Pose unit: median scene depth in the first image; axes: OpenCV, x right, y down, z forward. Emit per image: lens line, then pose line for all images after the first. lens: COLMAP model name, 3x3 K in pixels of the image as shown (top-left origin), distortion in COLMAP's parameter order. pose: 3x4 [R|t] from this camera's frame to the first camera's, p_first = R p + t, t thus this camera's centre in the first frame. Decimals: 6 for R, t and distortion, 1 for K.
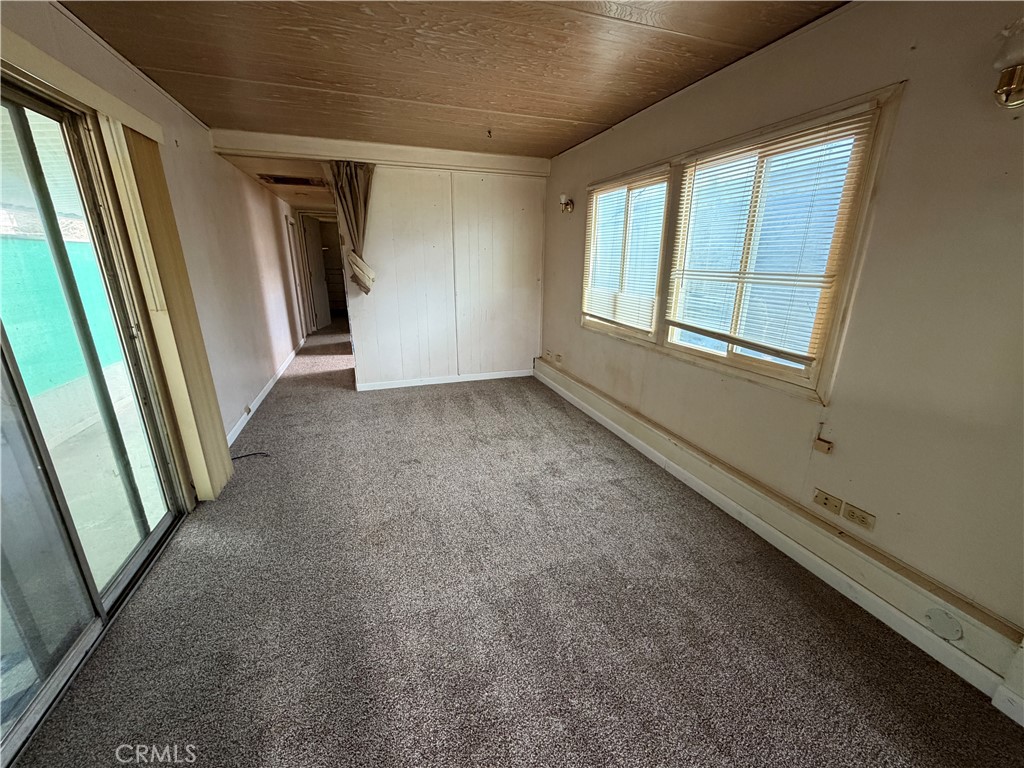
lens RADIAL K [[405.3, 0, 508.6], [0, 405.3, 383.6], [0, 0, 1]] dist [0.001666, 0.001240]
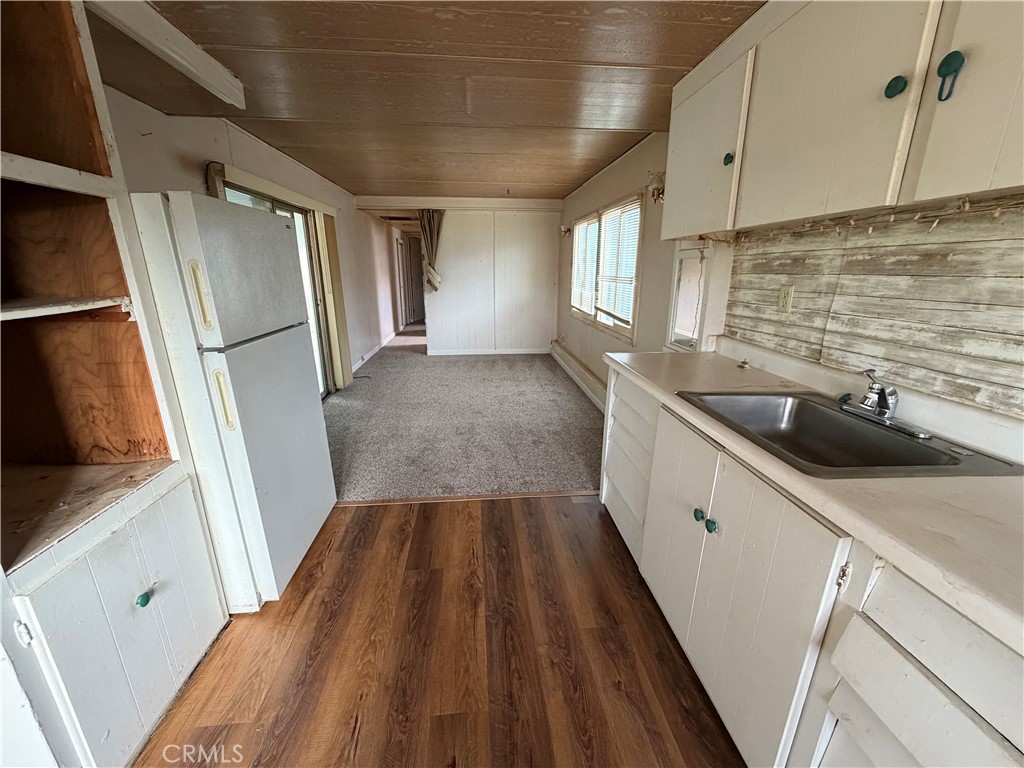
lens RADIAL K [[405.3, 0, 511.5], [0, 405.3, 387.4], [0, 0, 1]] dist [0.001666, 0.001240]
pose [[0.971862, 0.064400, -0.226577, 0.406190], [-0.067238, 0.997725, -0.004824, 0.176749], [0.225751, 0.019923, 0.973981, -0.584094]]
